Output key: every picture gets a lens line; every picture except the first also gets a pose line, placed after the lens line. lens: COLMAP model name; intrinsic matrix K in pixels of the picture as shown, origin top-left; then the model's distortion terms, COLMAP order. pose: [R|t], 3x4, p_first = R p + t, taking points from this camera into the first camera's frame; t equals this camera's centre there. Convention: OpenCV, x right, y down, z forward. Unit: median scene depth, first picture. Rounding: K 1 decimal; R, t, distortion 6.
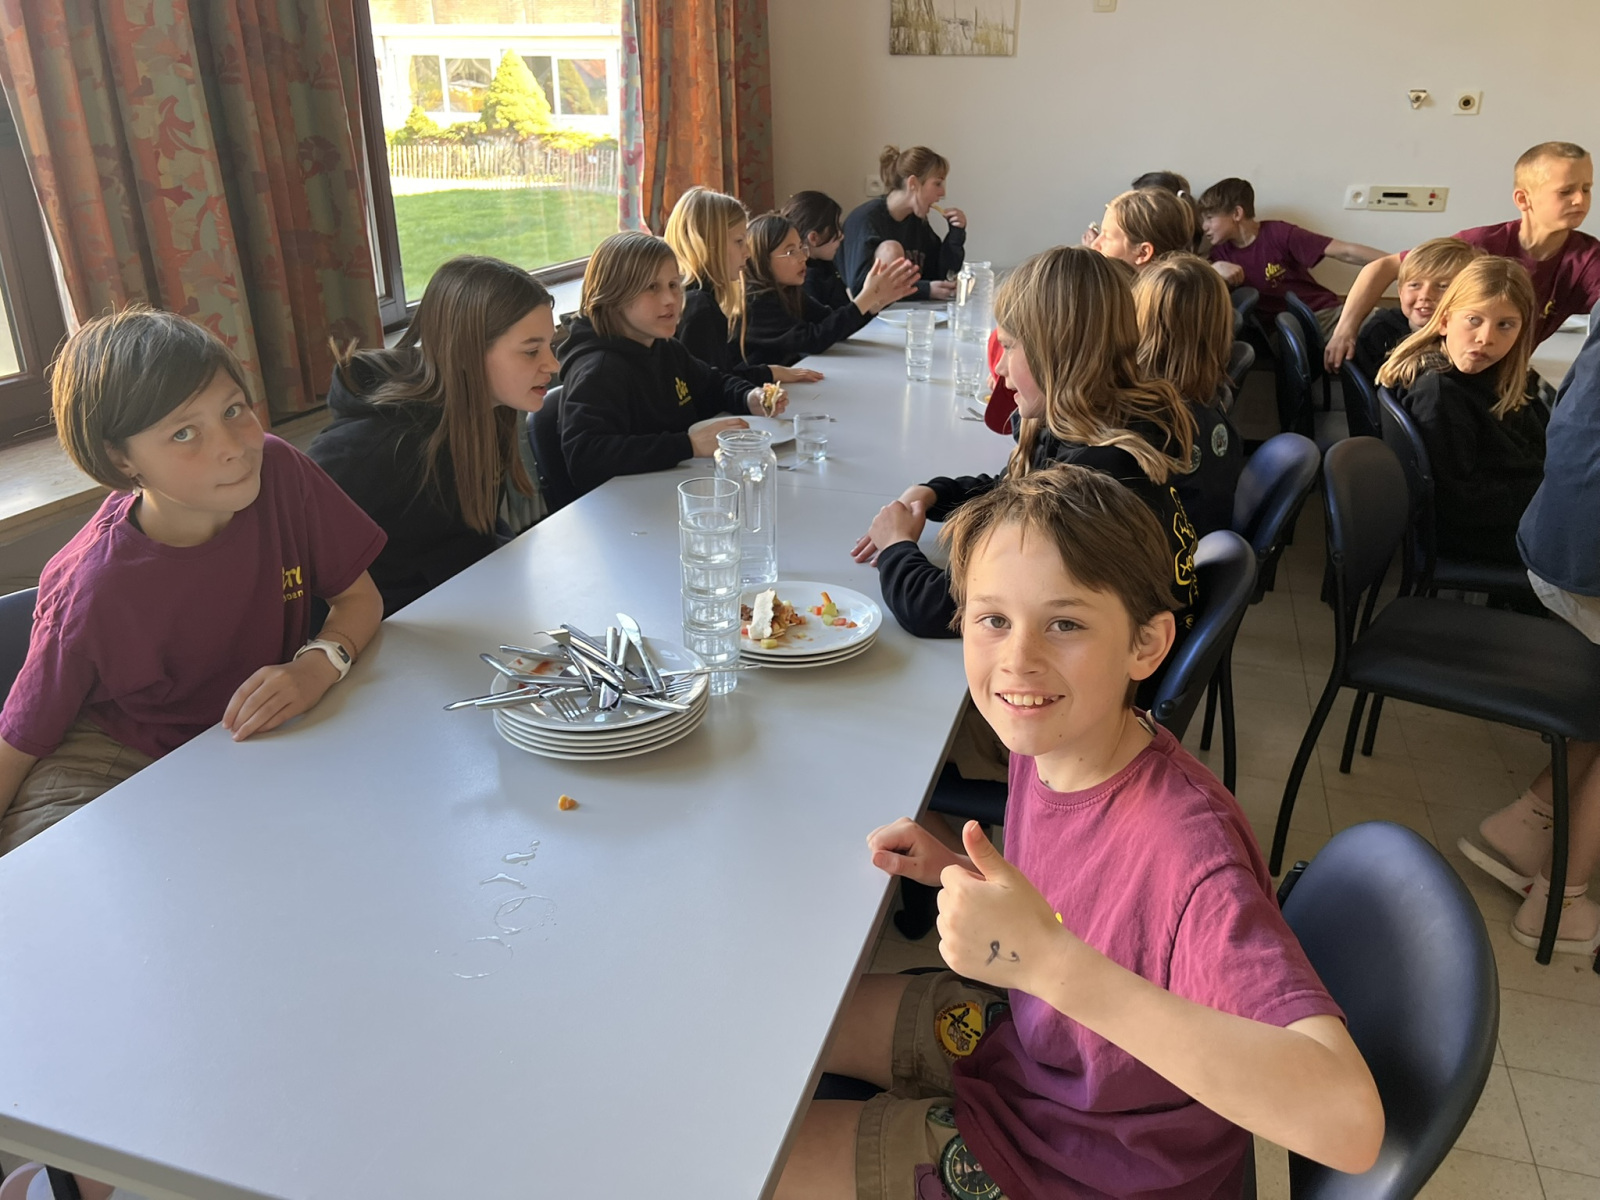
lens RADIAL K [[1224.5, 0, 796.0], [0, 1224.5, 595.7], [0, 0, 1]] dist [0.048526, -0.058070]
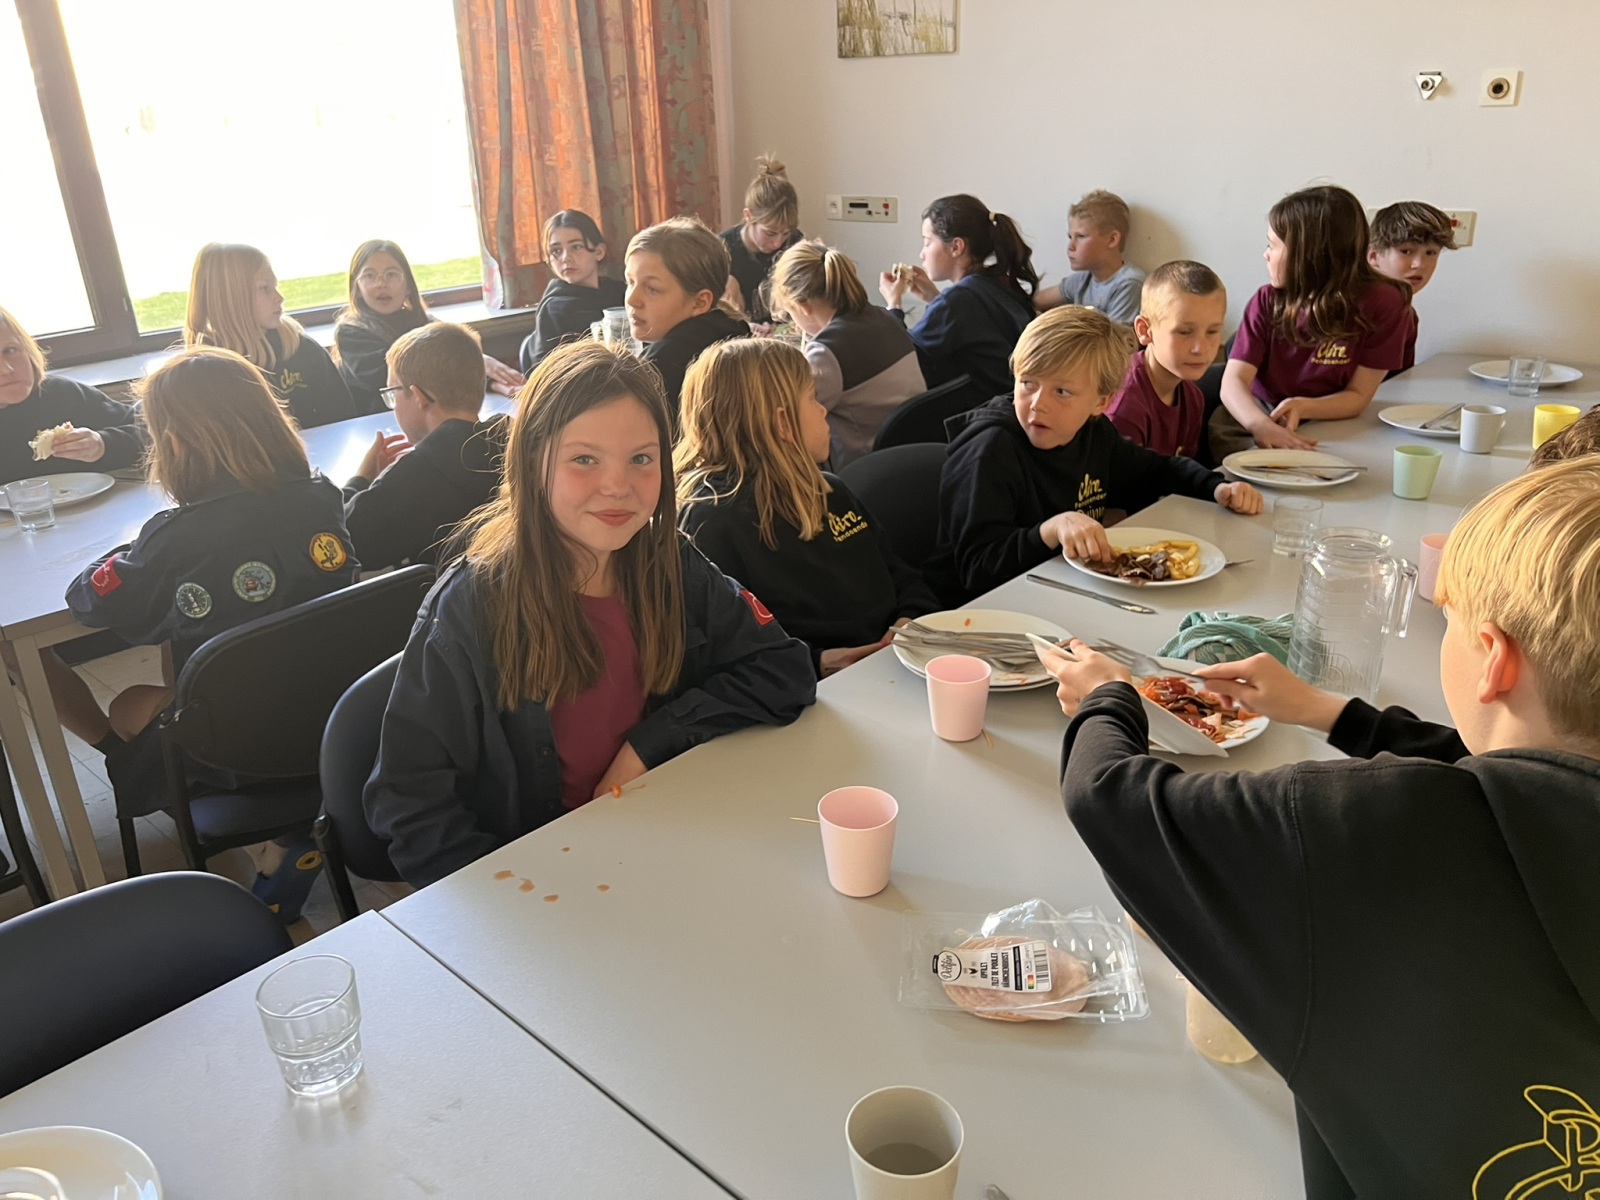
lens RADIAL K [[1224.5, 0, 777.6], [0, 1224.5, 606.0], [0, 0, 1]] dist [0.048526, -0.058070]
pose [[0.896498, 0.131647, -0.423038, 0.915436], [-0.127461, 0.991103, 0.038312, -0.161299], [0.424318, 0.019574, 0.905302, 0.389543]]
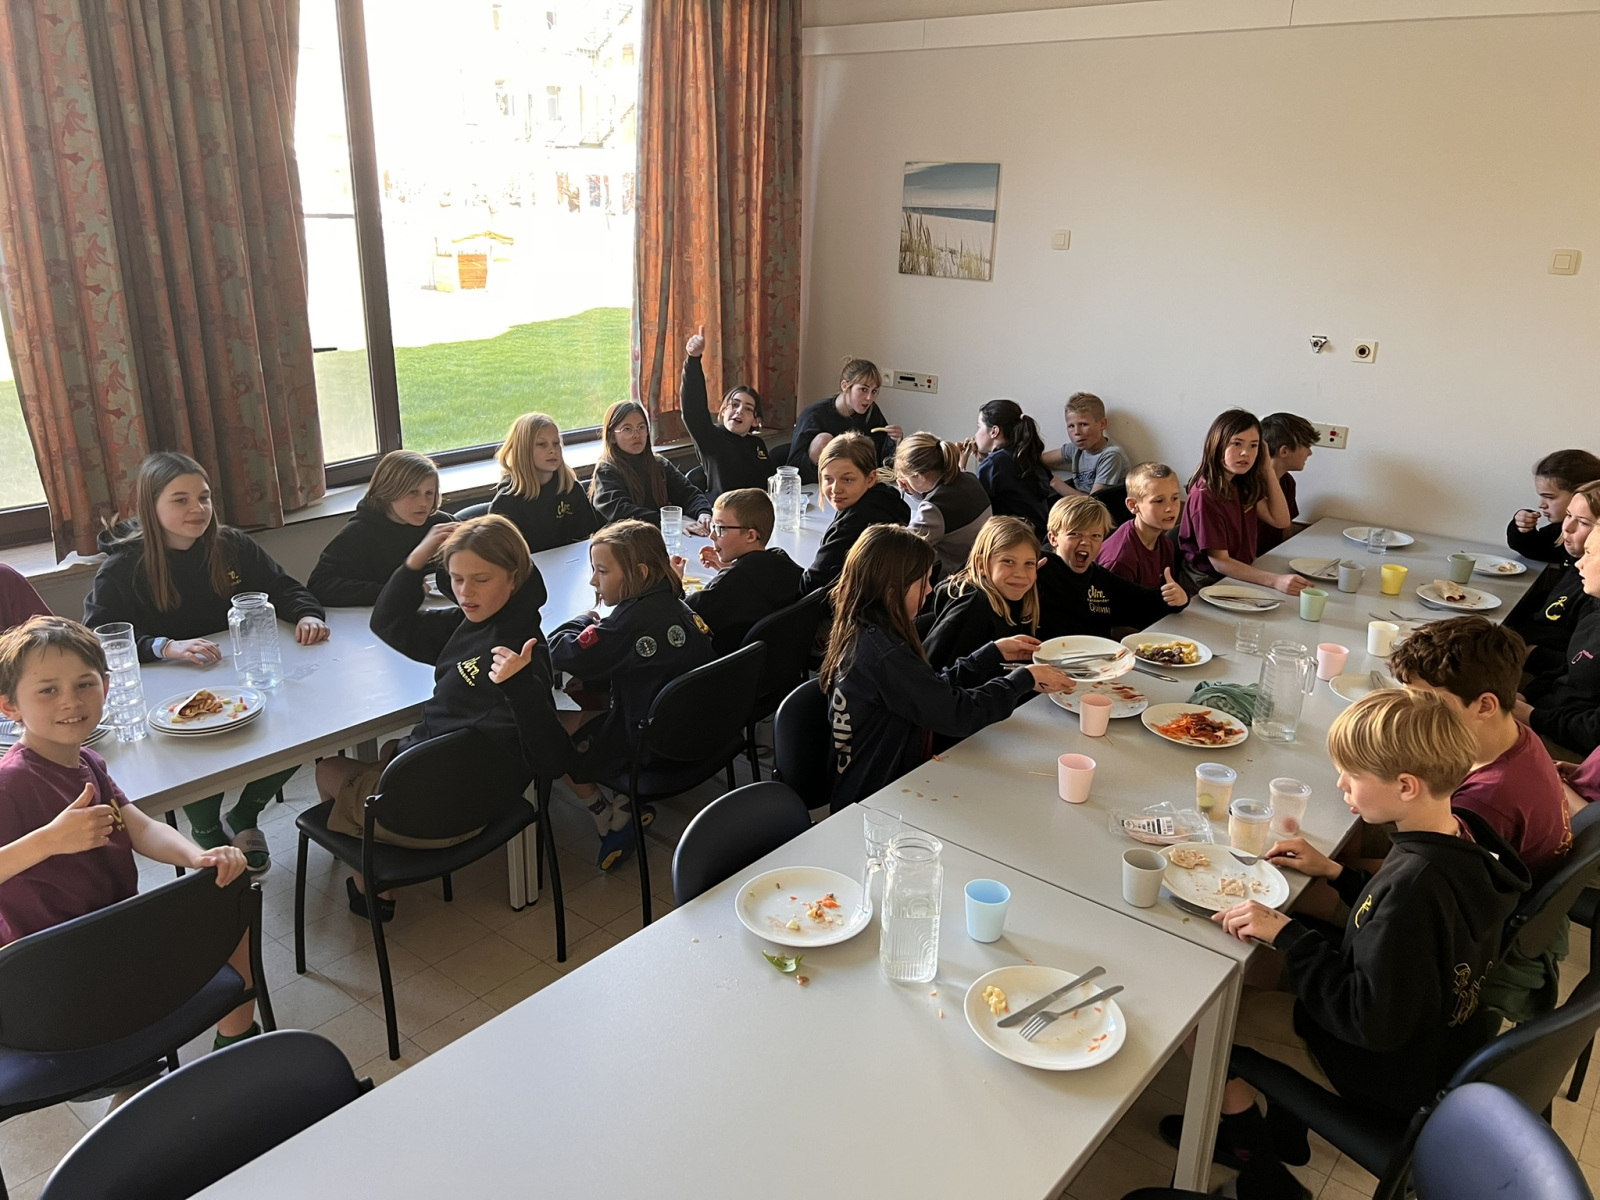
lens RADIAL K [[1224.5, 0, 793.2], [0, 1224.5, 604.2], [0, 0, 1]] dist [0.048526, -0.058070]
pose [[0.926198, 0.135414, -0.351882, 0.880886], [-0.157975, 0.986784, -0.036069, -0.127833], [0.342347, 0.088995, 0.935349, -0.232311]]
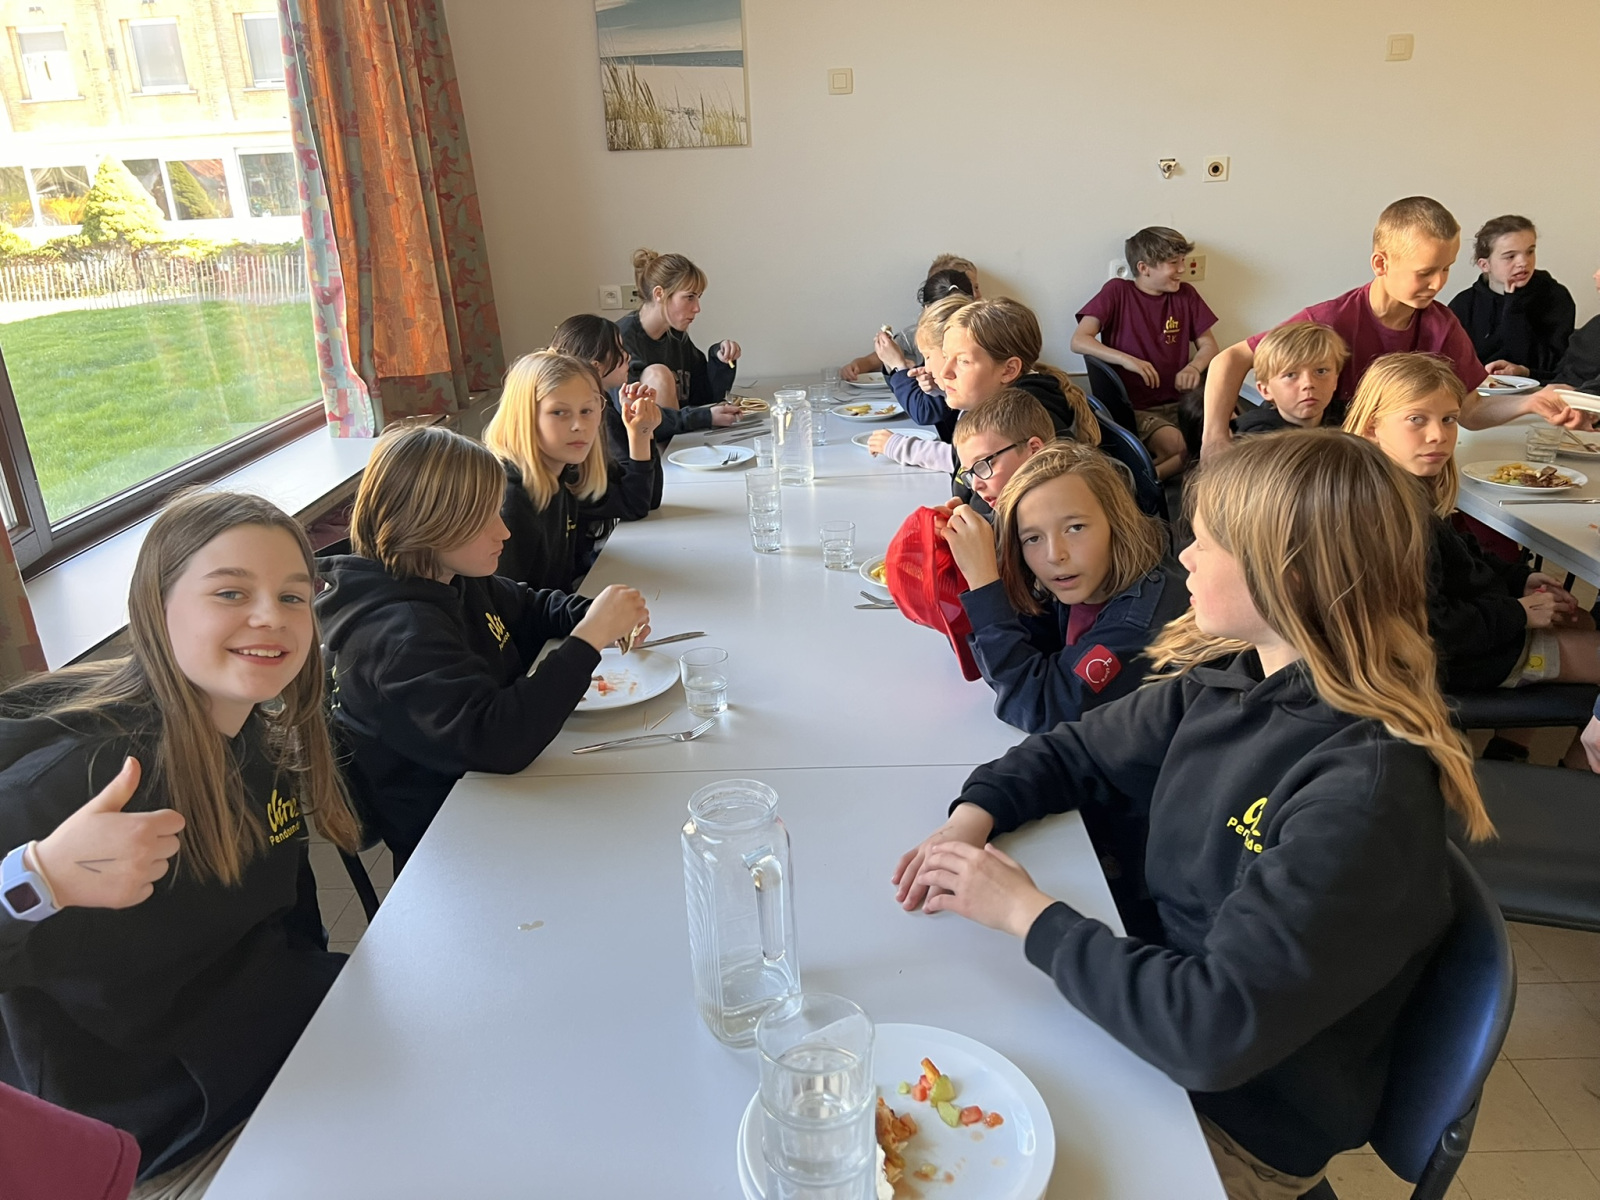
lens RADIAL K [[1224.5, 0, 792.8], [0, 1224.5, 618.6], [0, 0, 1]] dist [0.048526, -0.058070]
pose [[0.961768, -0.144205, 0.232826, -0.101161], [0.152719, 0.988090, -0.018866, -0.143627], [-0.227332, 0.053701, 0.972336, 0.263813]]
